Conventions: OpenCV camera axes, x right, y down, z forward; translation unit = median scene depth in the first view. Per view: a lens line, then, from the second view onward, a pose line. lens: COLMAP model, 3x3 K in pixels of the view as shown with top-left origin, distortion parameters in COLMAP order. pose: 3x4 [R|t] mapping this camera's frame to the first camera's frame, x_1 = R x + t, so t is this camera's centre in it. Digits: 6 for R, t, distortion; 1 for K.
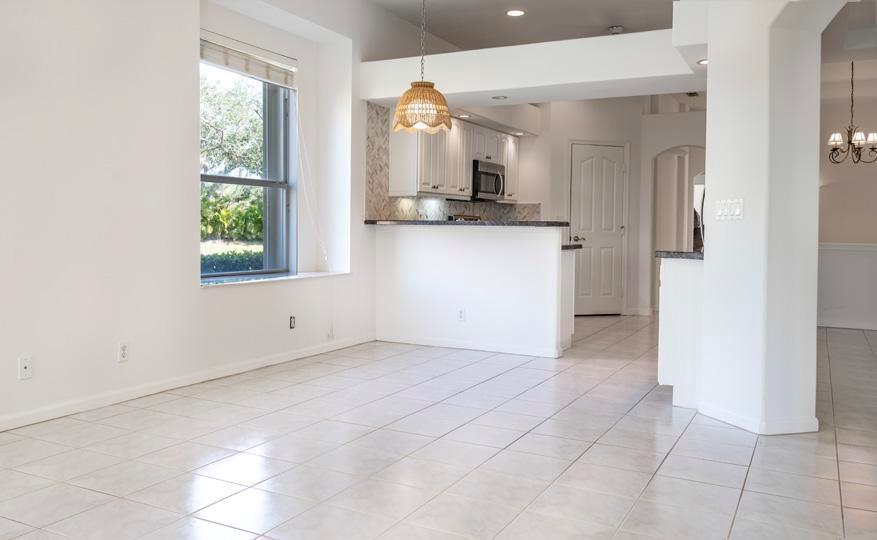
lens RADIAL K [[725.0, 0, 439.0], [0, 725.0, 268.9], [0, 0, 1]] dist [0.061166, 0.002065]
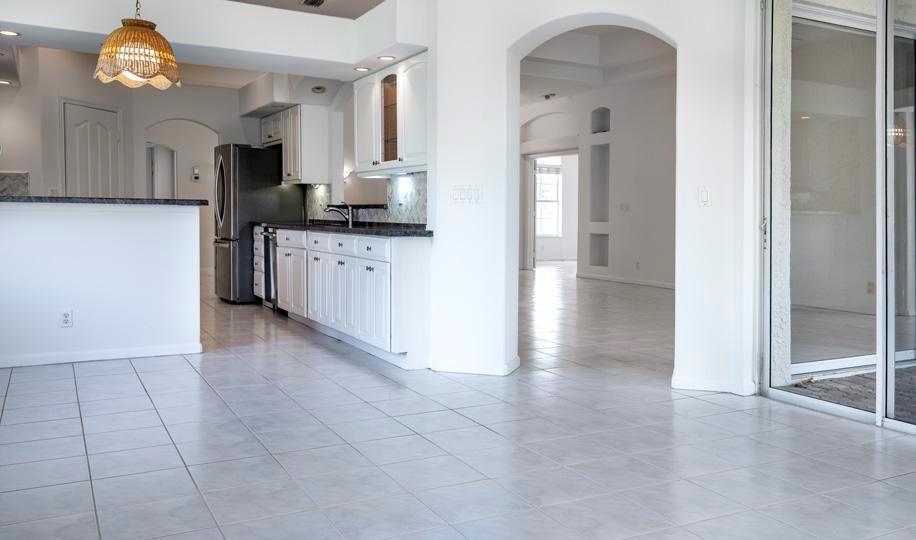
lens RADIAL K [[758.8, 0, 457.9], [0, 758.8, 268.8], [0, 0, 1]] dist [-0.014523, -0.006753]
pose [[0.564109, -0.065895, 0.823067, -0.283975], [0.038584, 0.997825, 0.053441, -0.012051], [-0.824798, 0.001611, 0.565425, 0.147670]]
